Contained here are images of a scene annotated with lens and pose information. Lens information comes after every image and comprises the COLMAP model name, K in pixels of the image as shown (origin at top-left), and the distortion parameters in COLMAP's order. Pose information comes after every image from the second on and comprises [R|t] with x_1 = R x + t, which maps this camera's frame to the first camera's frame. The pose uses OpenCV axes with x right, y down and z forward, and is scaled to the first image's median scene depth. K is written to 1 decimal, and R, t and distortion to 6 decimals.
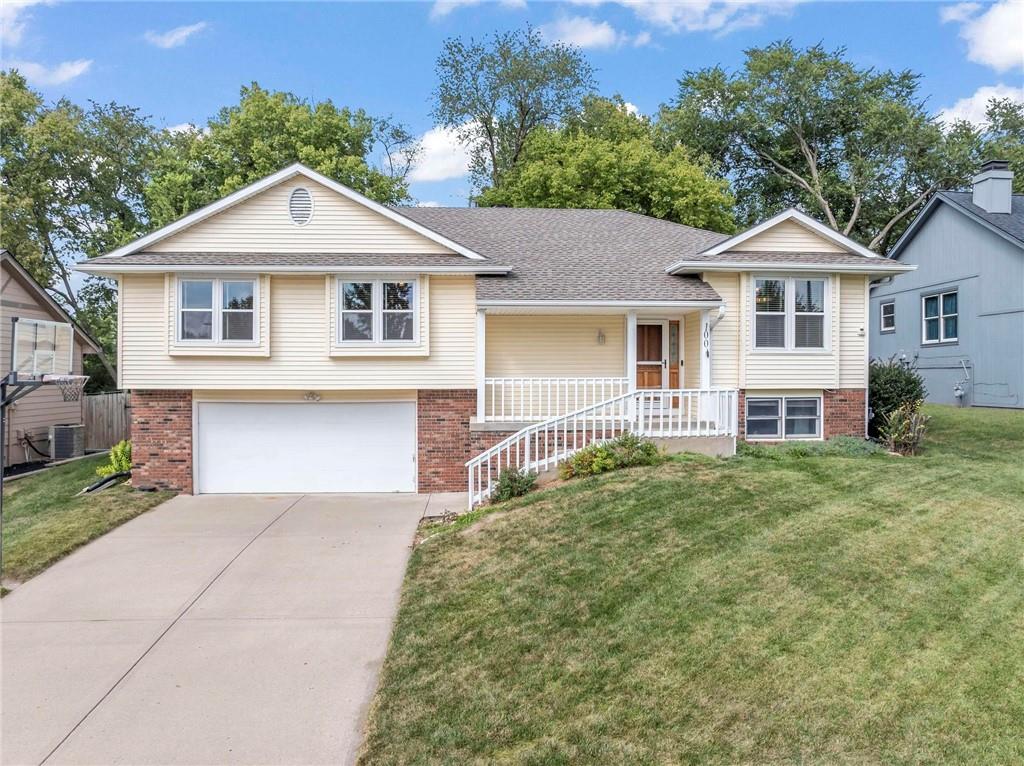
lens RADIAL K [[707.8, 0, 512.0], [0, 707.8, 383.0], [0, 0, 1]] dist [-0.027639, -0.001100]
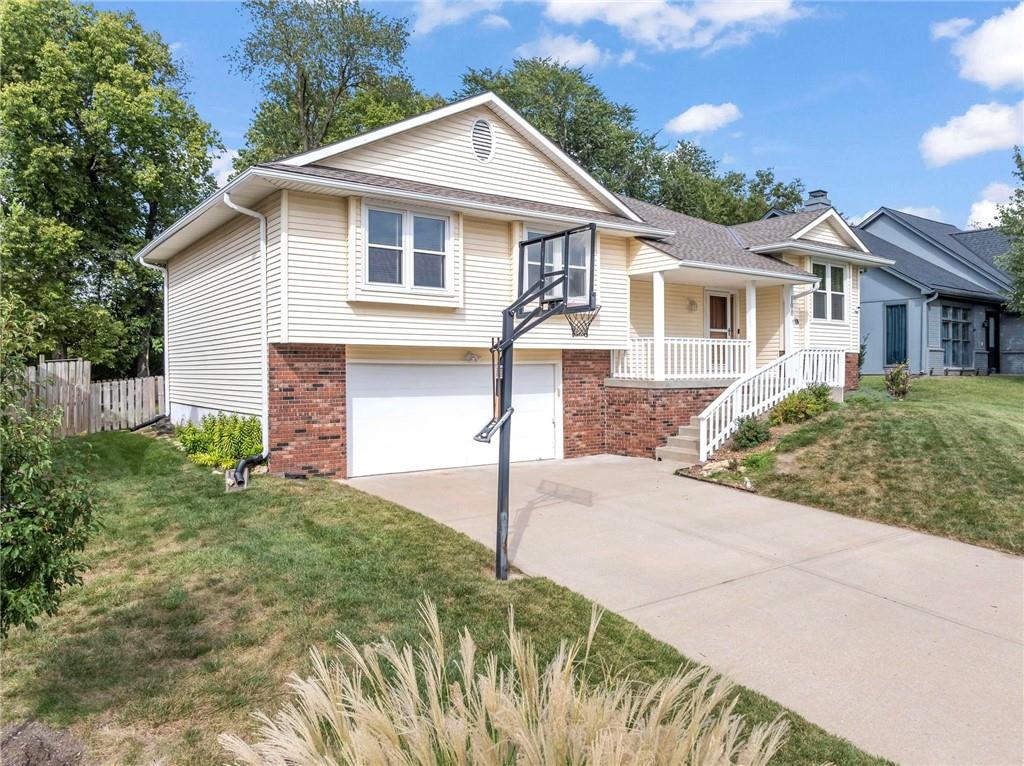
lens RADIAL K [[719.8, 0, 518.9], [0, 719.8, 375.7], [0, 0, 1]] dist [-0.023217, 0.003099]
pose [[0.845878, -0.007201, 0.533328, -0.739108], [0.010894, 0.999934, -0.003777, 0.048133], [-0.533265, 0.009005, 0.845900, 0.213581]]
